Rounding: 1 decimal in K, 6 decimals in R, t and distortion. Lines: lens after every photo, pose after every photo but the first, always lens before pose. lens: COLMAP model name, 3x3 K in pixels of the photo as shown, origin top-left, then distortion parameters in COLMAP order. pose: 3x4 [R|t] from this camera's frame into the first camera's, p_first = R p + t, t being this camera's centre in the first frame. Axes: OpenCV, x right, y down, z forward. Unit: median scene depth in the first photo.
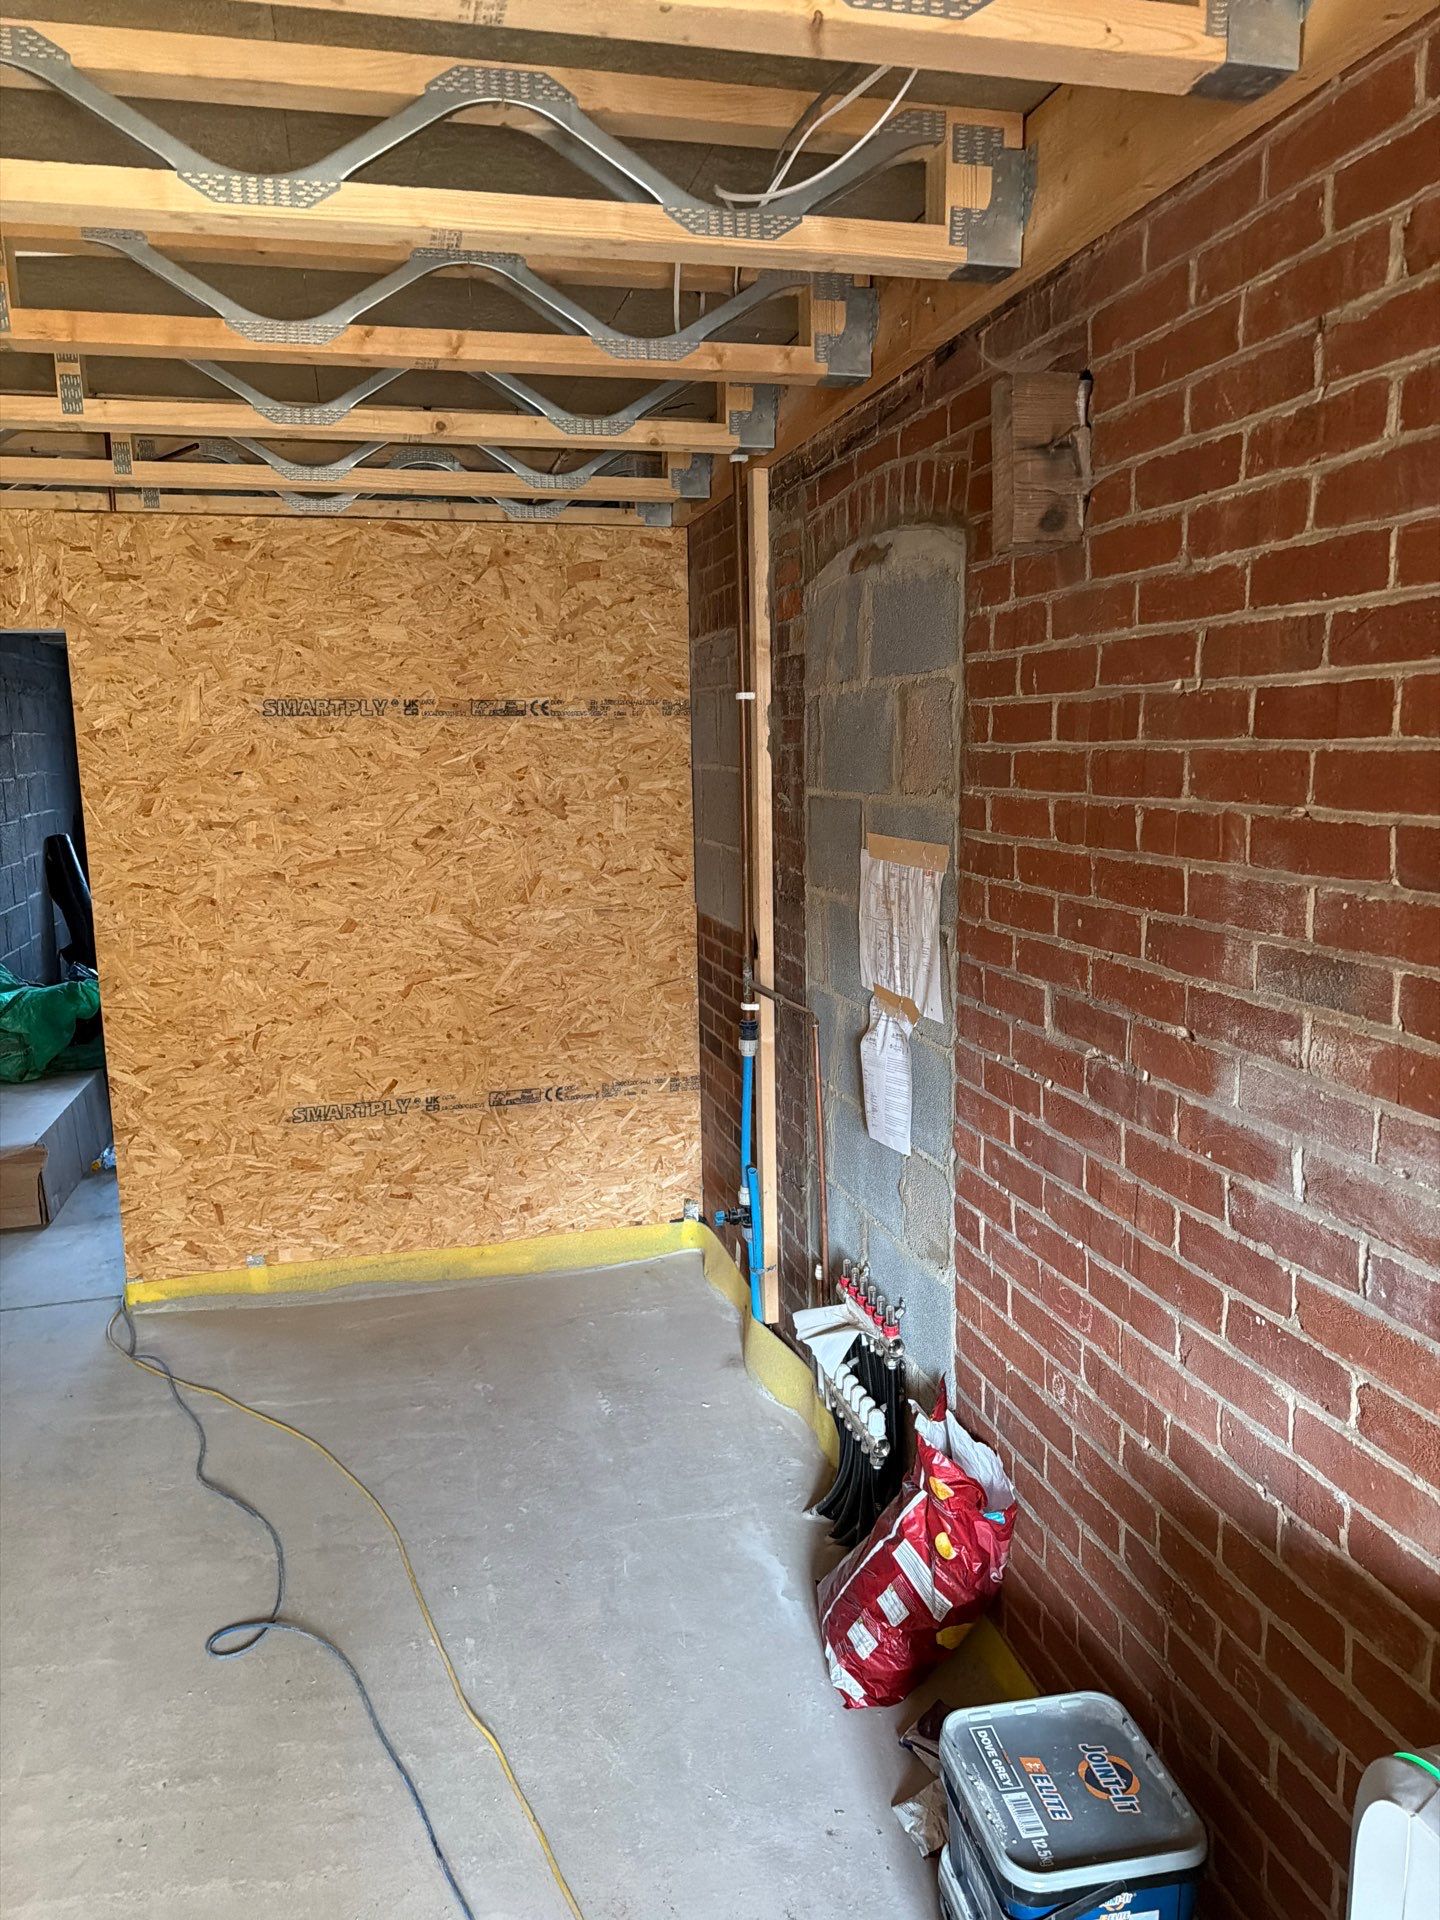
lens RADIAL K [[1355.7, 0, 728.7], [0, 1355.7, 958.0], [0, 0, 1]] dist [0.050771, -0.074148]
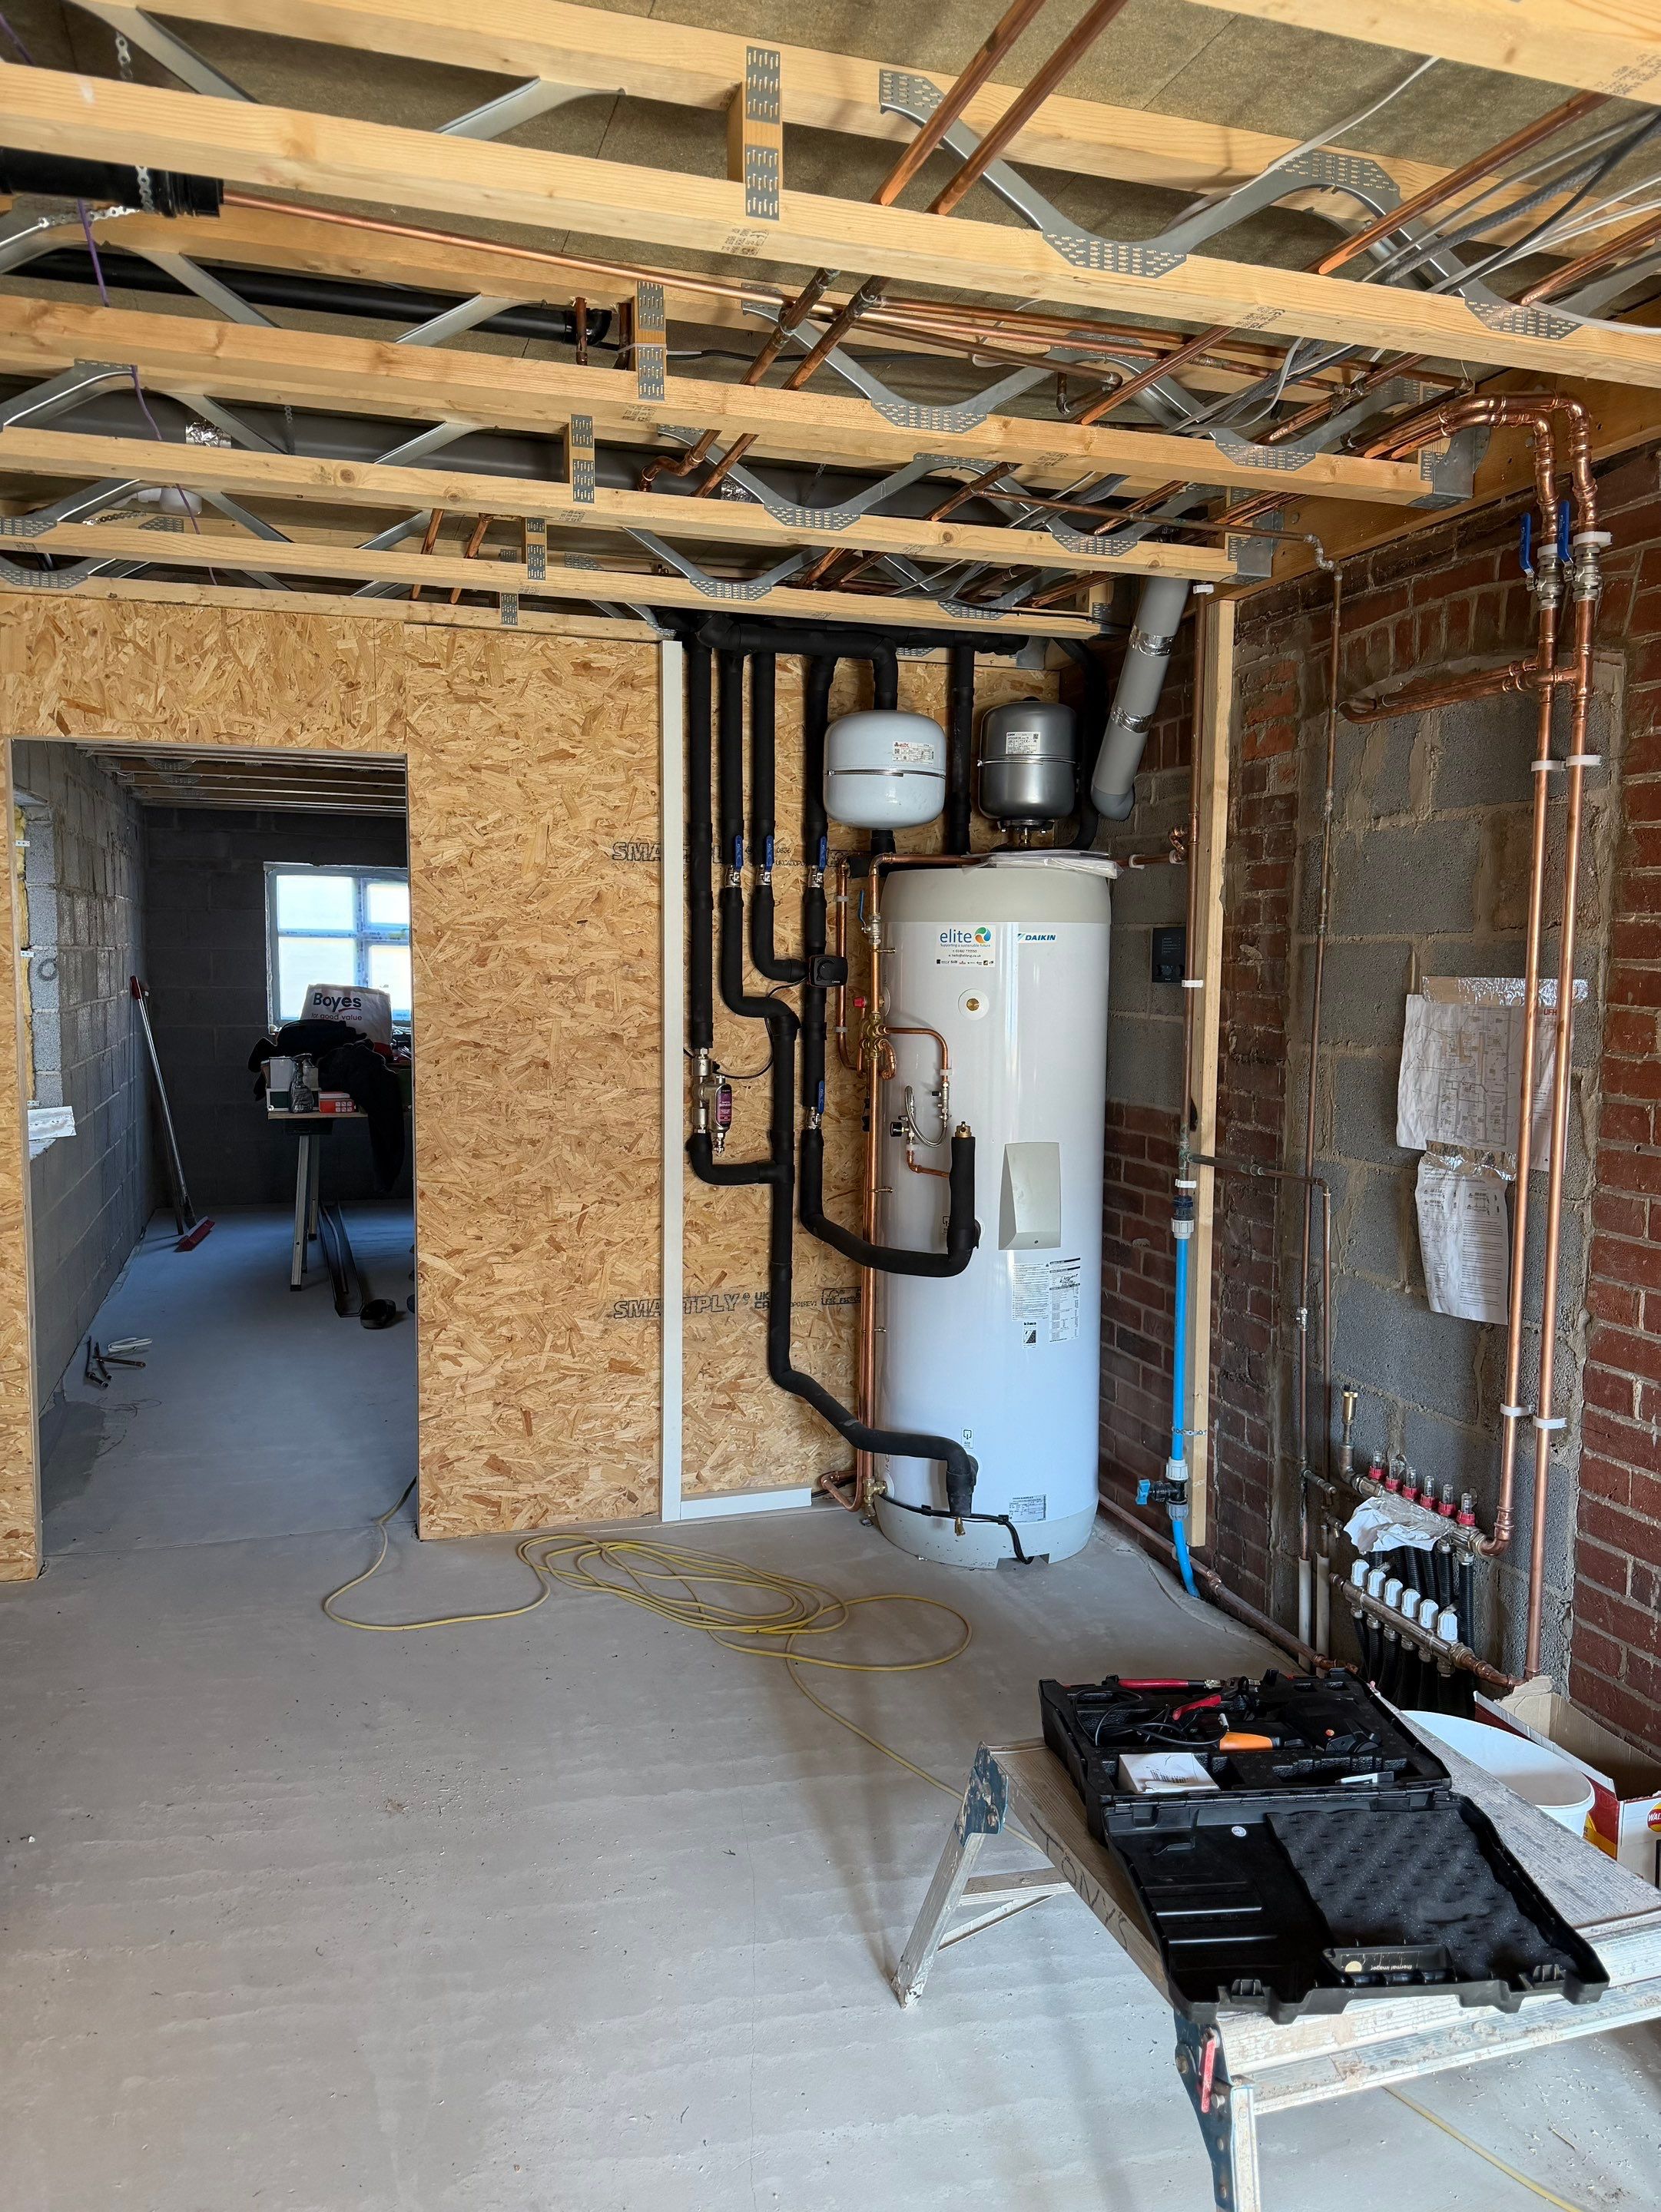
lens RADIAL K [[1562.1, 0, 822.9], [0, 1562.1, 1103.6], [0, 0, 1]] dist [0.050771, -0.074148]
pose [[0.997720, 0.018590, 0.064878, -0.265933], [-0.014258, 0.997677, -0.066608, 0.050088], [-0.065965, 0.065531, 0.995668, -0.025670]]
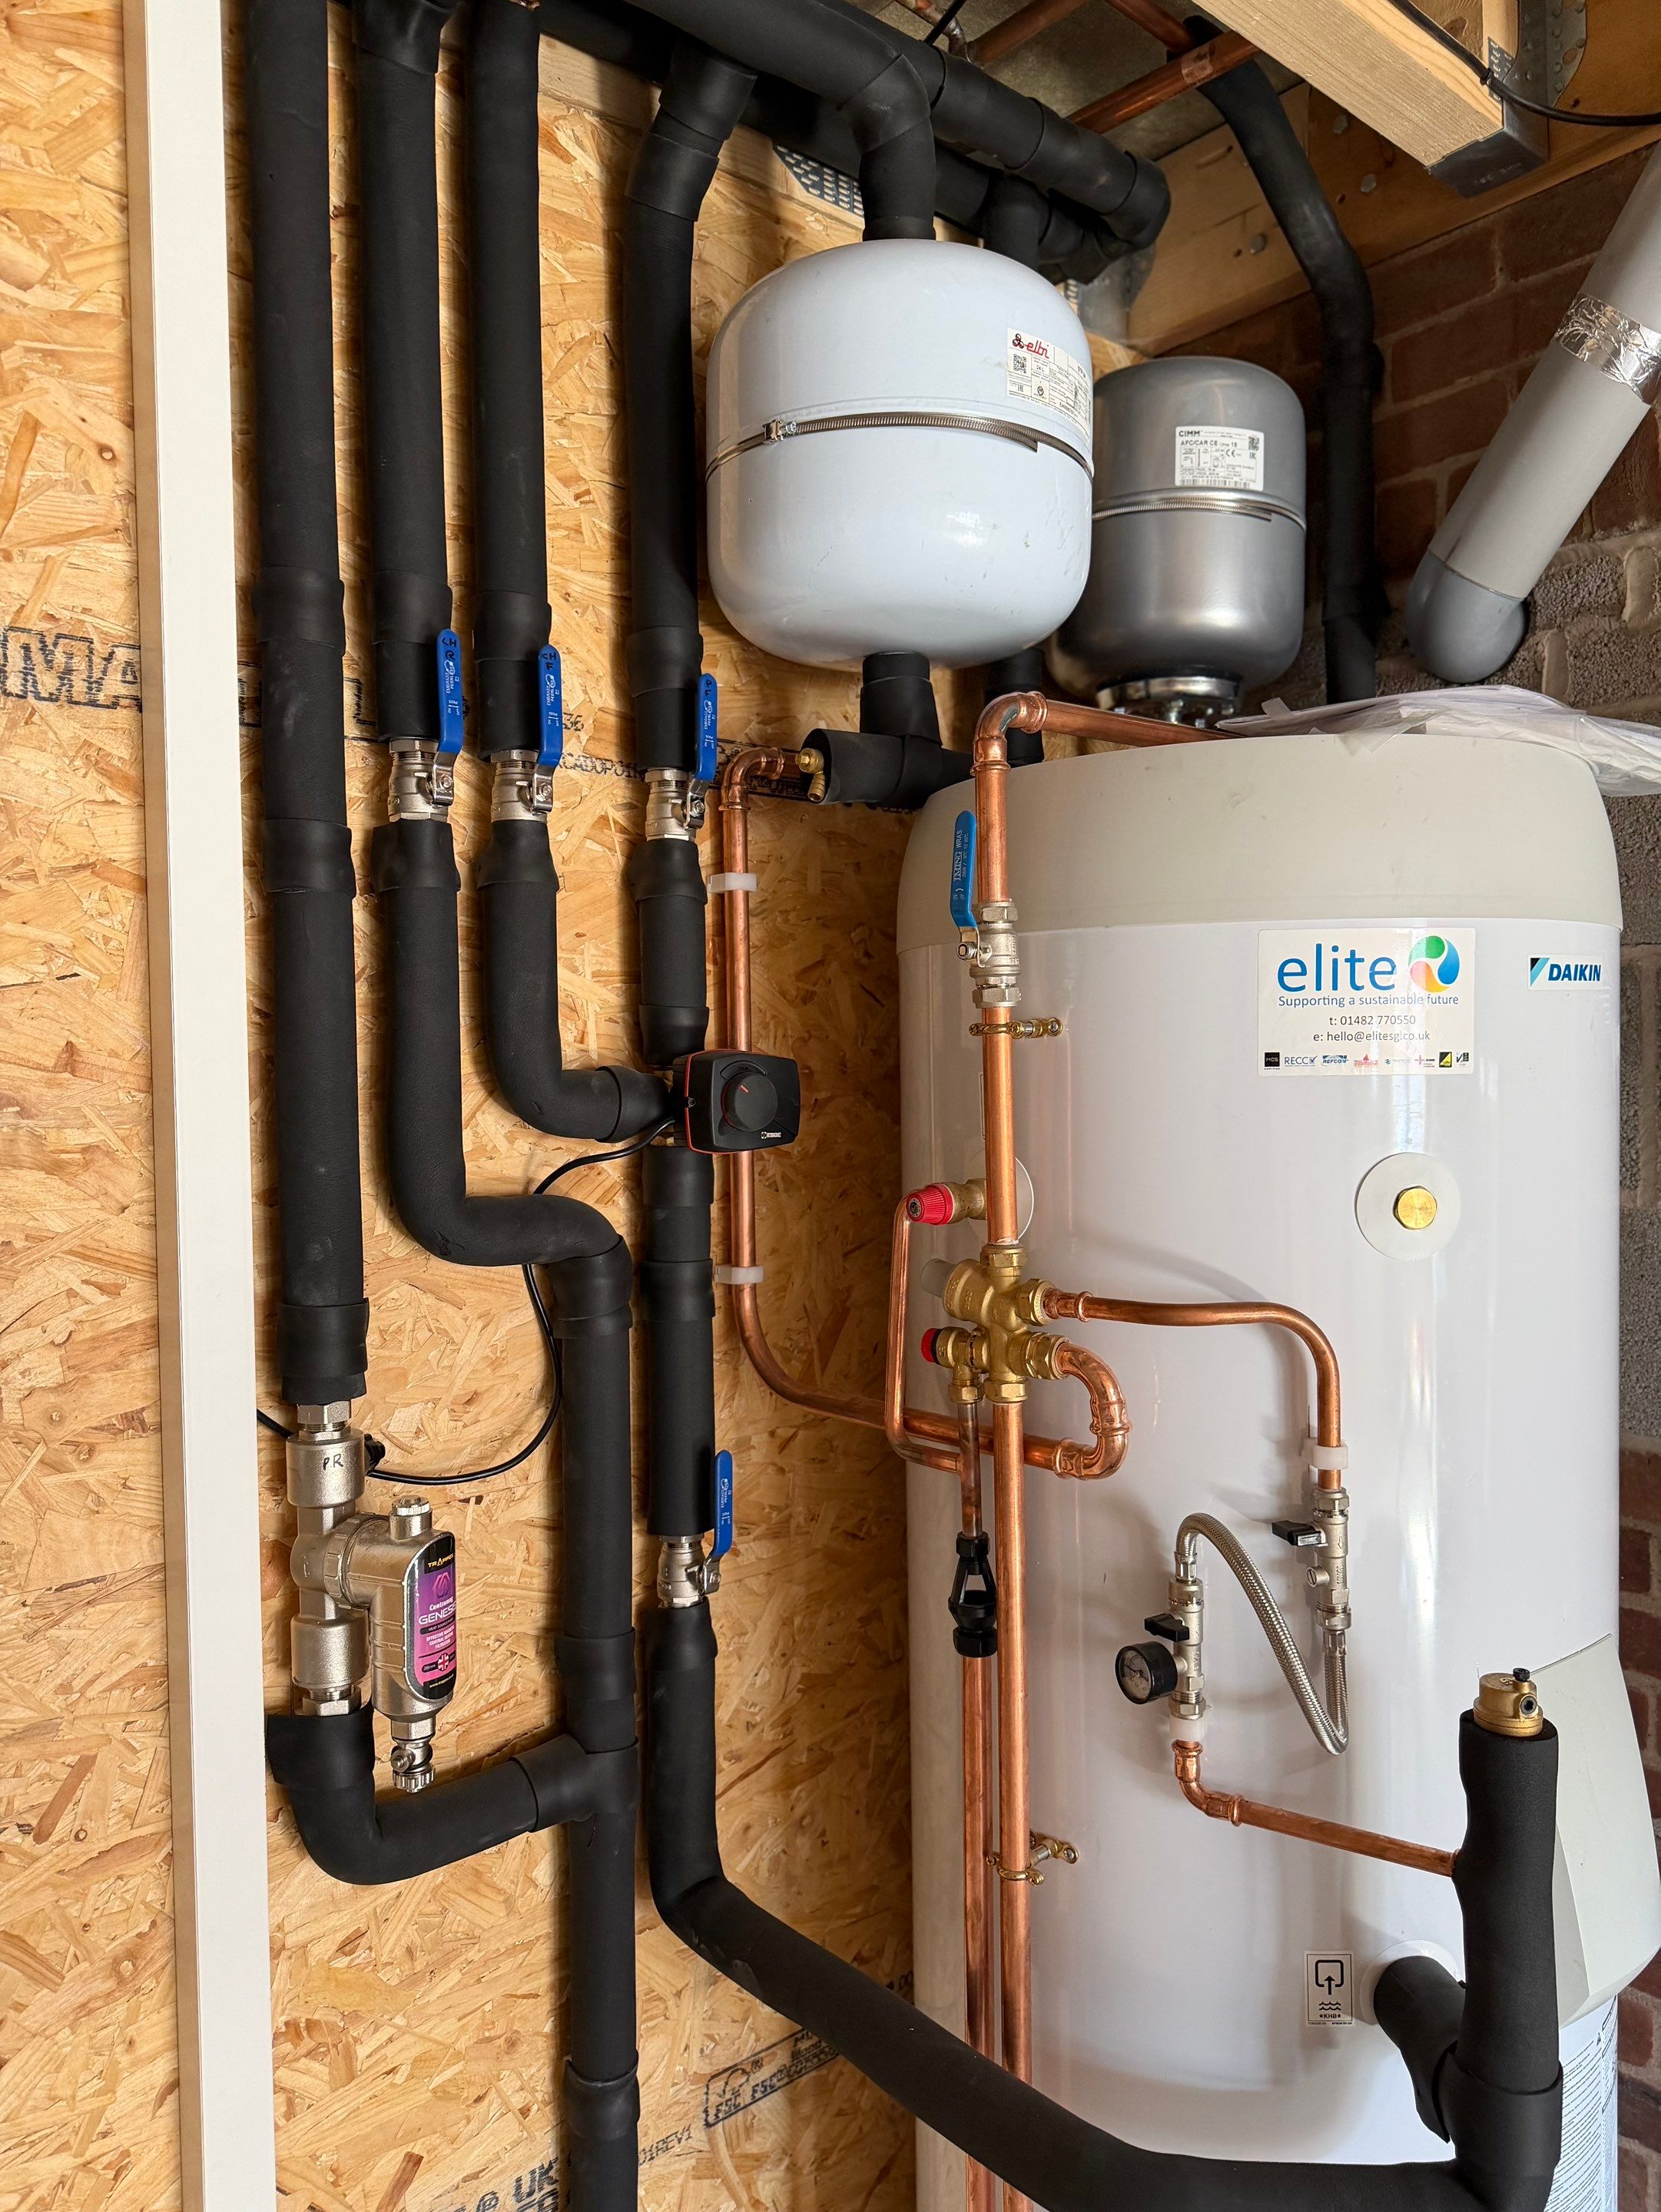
lens RADIAL K [[1562.1, 0, 836.1], [0, 1562.1, 1100.3], [0, 0, 1]] dist [0.050771, -0.074148]
pose [[0.896661, -0.009301, 0.442620, -0.323094], [0.073826, 0.988922, -0.128775, -0.066376], [-0.436519, 0.148144, 0.887415, 0.718155]]
